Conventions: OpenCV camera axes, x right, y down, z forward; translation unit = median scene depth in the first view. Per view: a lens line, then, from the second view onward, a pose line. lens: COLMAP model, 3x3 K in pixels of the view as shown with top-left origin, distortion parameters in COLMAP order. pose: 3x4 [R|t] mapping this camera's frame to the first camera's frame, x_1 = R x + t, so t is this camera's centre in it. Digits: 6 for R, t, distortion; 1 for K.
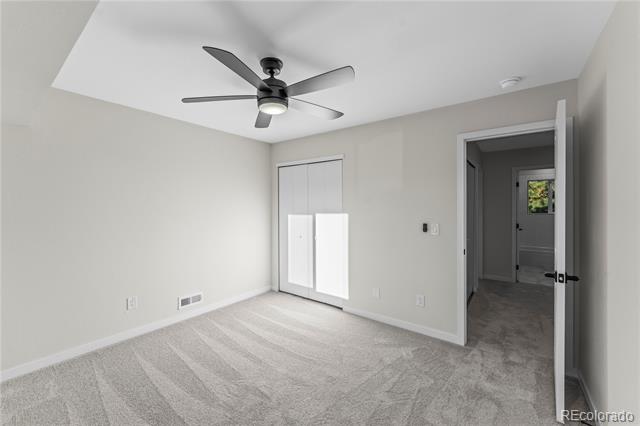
lens RADIAL K [[259.2, 0, 318.7], [0, 259.2, 209.9], [0, 0, 1]] dist [-0.001079, -0.000230]
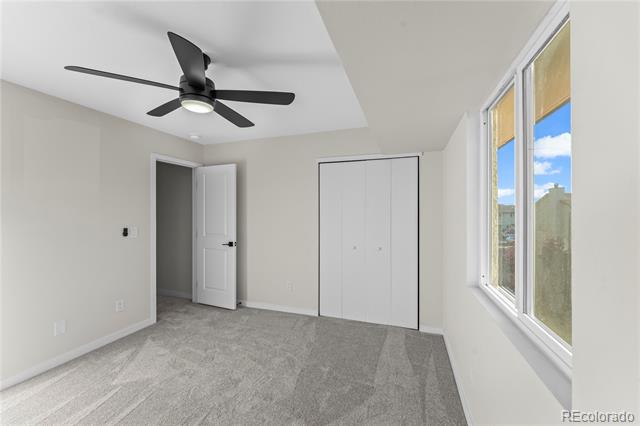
lens RADIAL K [[259.2, 0, 318.7], [0, 259.2, 209.9], [0, 0, 1]] dist [-0.001079, -0.000230]
pose [[-0.316853, 0.010044, 0.948422, -0.898597], [0.013097, 0.999895, -0.006213, -0.003089], [-0.948384, 0.010453, -0.316951, 0.655036]]
